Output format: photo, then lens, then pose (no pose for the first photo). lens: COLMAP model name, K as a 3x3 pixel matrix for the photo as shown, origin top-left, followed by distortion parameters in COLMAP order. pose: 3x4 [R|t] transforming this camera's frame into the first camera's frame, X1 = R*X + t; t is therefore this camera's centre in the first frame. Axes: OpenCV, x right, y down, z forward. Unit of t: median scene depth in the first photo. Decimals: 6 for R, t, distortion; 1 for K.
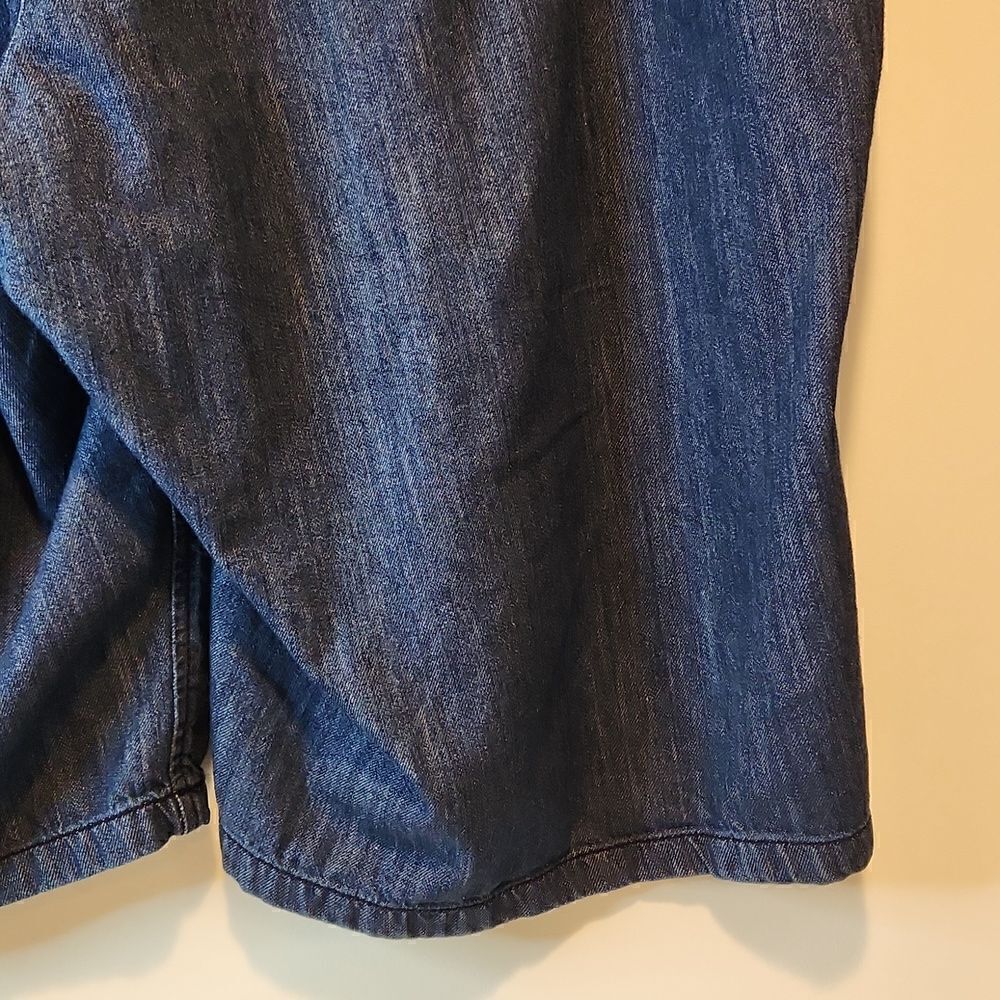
lens RADIAL K [[1461.7, 0, 522.4], [0, 1461.7, 540.8], [0, 0, 1]] dist [0.071470, 0.000000]
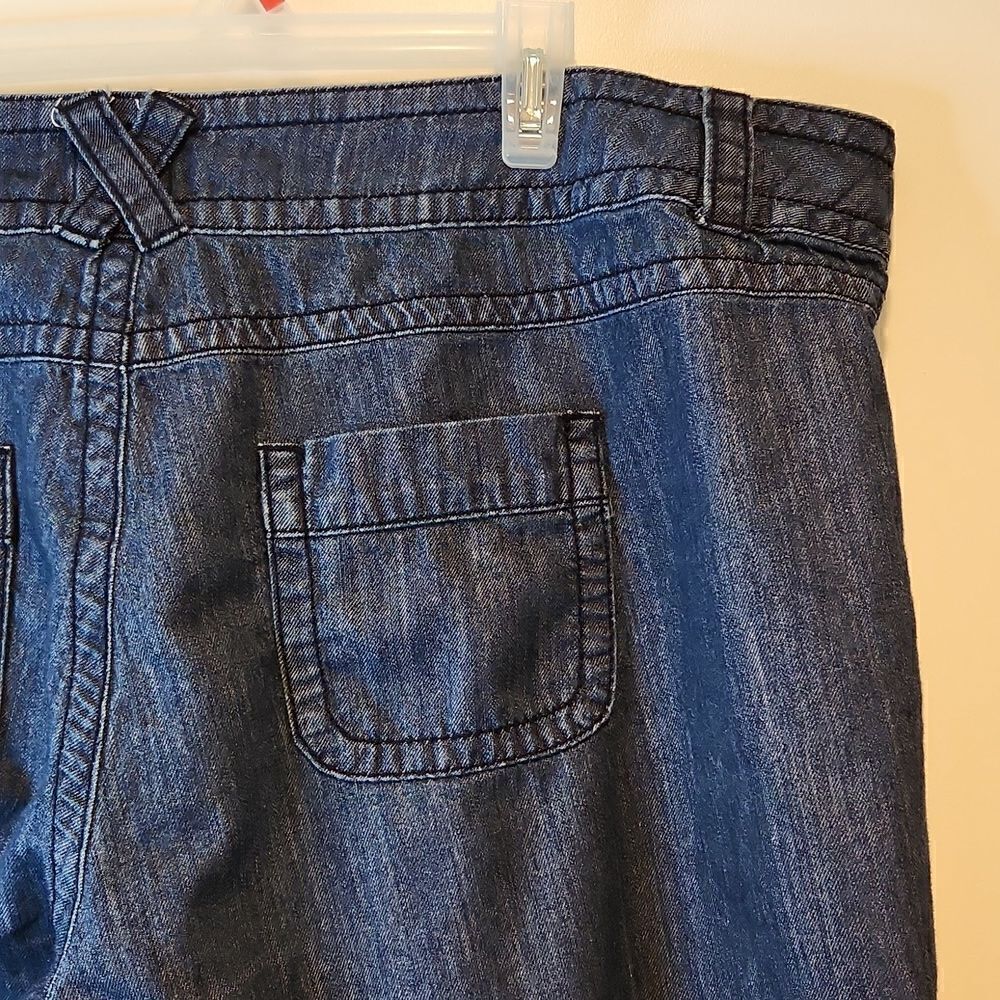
lens RADIAL K [[1461.7, 0, 521.9], [0, 1461.7, 488.6], [0, 0, 1]] dist [0.071470, 0.000000]
pose [[0.999954, -0.008032, -0.005235, -0.023009], [0.006553, 0.971146, -0.238396, -0.380274], [0.006999, 0.238351, 0.971154, -0.033305]]
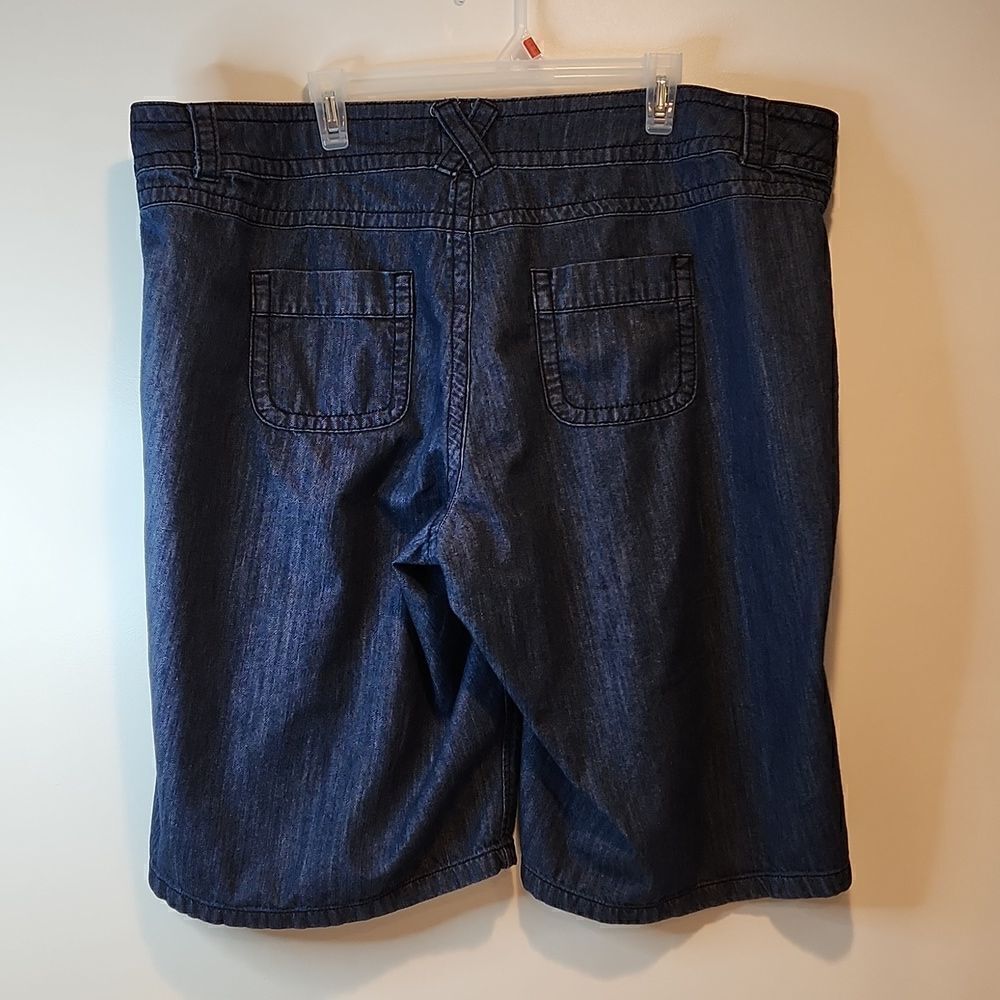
lens RADIAL K [[1461.7, 0, 498.8], [0, 1461.7, 513.3], [0, 0, 1]] dist [0.071470, 0.000000]
pose [[0.999281, -0.000324, -0.037903, -0.173168], [-0.005328, 0.988832, -0.148940, 0.018670], [0.037528, 0.149035, 0.988120, -1.123931]]
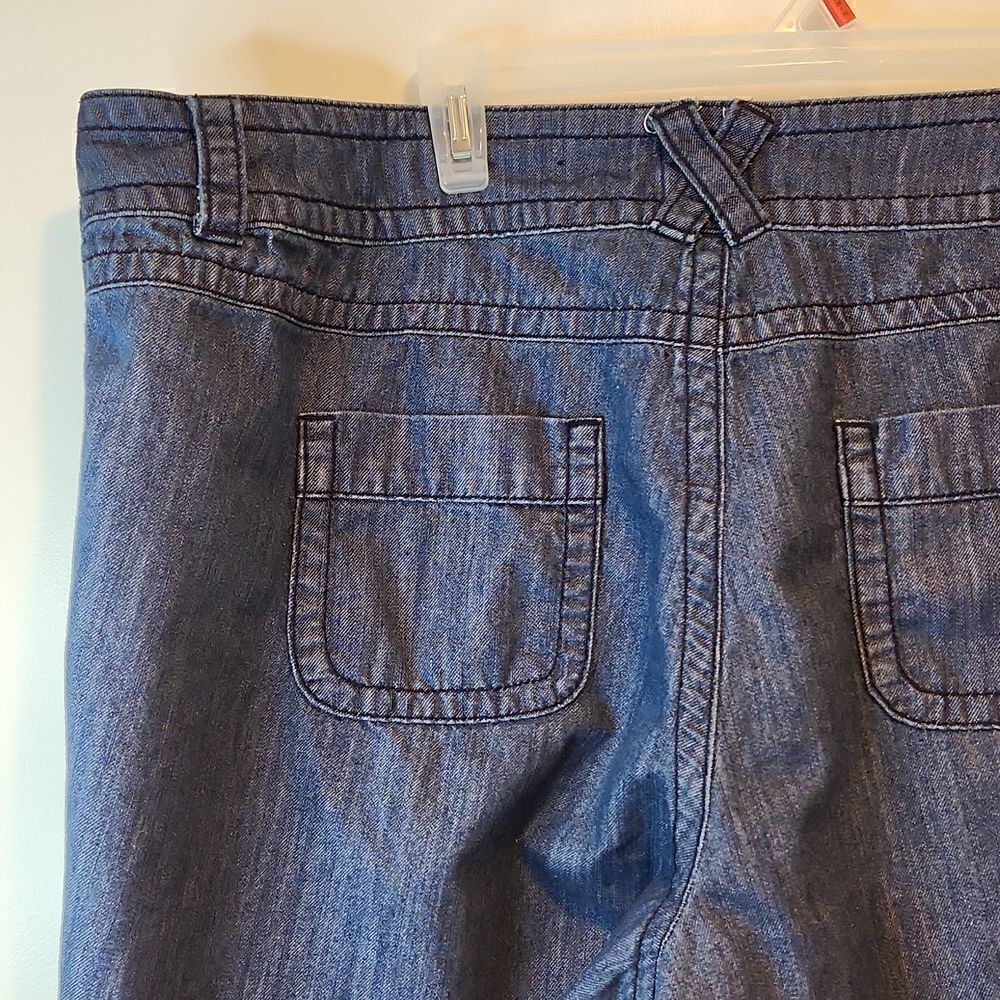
lens RADIAL K [[1461.7, 0, 499.8], [0, 1461.7, 477.6], [0, 0, 1]] dist [0.071470, 0.000000]
pose [[0.997653, 0.017581, -0.066180, -0.385590], [-0.032557, 0.972035, -0.232567, -0.341975], [0.060240, 0.234175, 0.970326, -0.149428]]
